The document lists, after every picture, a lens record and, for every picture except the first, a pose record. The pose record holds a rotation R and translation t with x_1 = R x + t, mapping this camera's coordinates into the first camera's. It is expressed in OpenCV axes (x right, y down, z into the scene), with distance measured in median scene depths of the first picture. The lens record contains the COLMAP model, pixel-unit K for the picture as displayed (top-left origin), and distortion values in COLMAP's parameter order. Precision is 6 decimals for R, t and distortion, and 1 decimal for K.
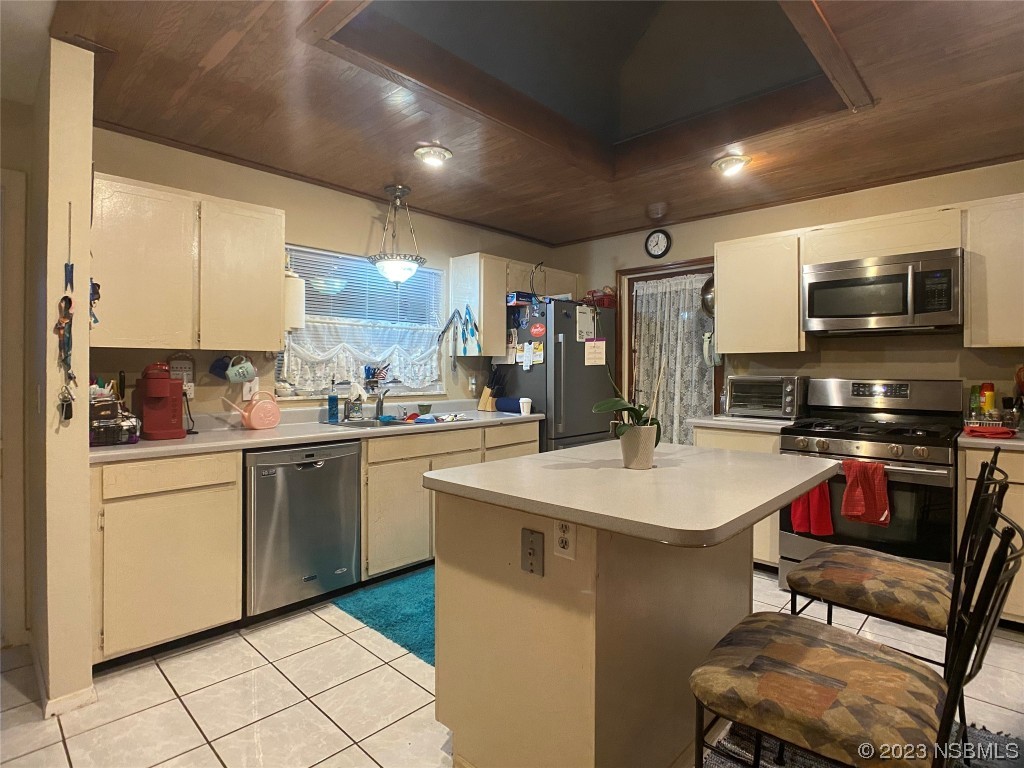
lens RADIAL K [[532.0, 0, 506.7], [0, 532.0, 378.1], [0, 0, 1]] dist [-0.016149, 0.000709]
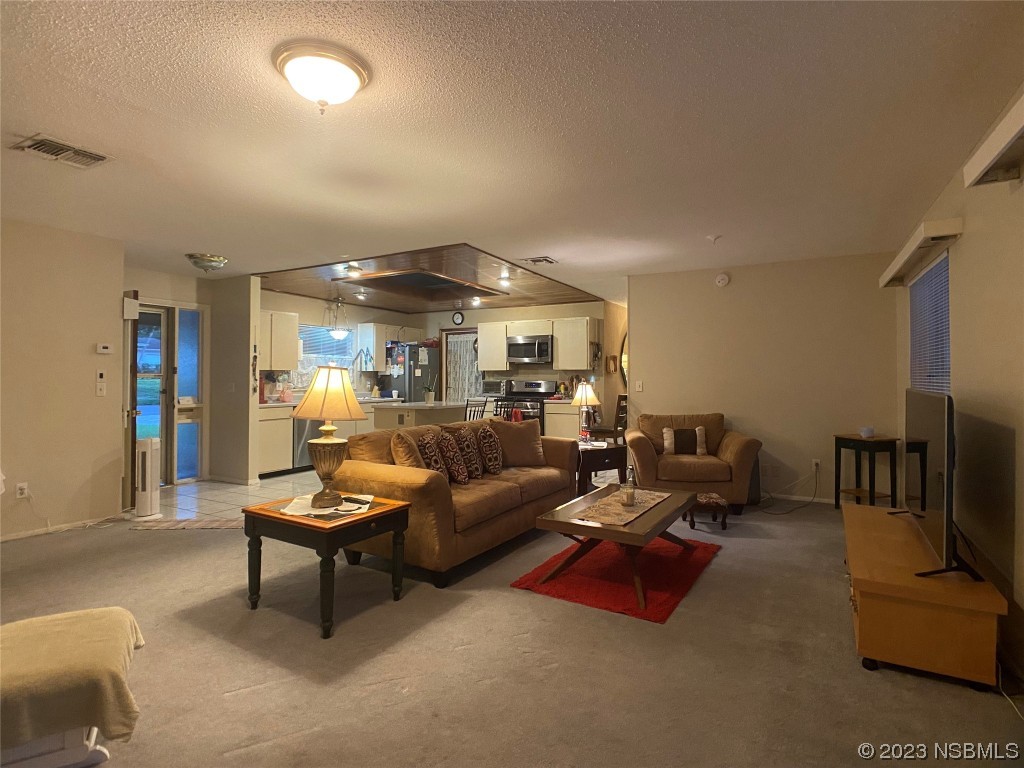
lens RADIAL K [[532.0, 0, 503.0], [0, 532.0, 374.9], [0, 0, 1]] dist [-0.016149, 0.000709]
pose [[0.968327, -0.000271, 0.249685, -0.079327], [0.005450, 0.999784, -0.020052, 0.019334], [-0.249626, 0.020777, 0.968119, -1.189157]]
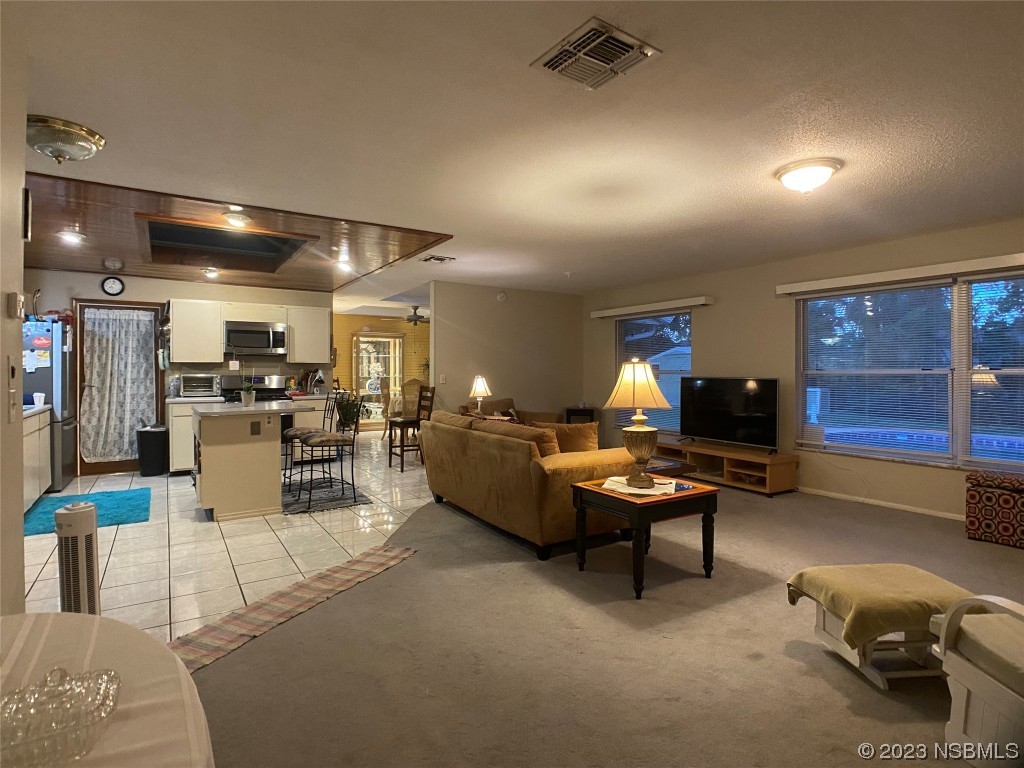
lens RADIAL K [[532.0, 0, 506.7], [0, 532.0, 376.9], [0, 0, 1]] dist [-0.016149, 0.000709]
pose [[0.232521, -0.013204, 0.972502, -0.949321], [0.016902, 0.999812, 0.009534, 0.004176], [-0.972444, 0.014221, 0.232701, -0.427985]]
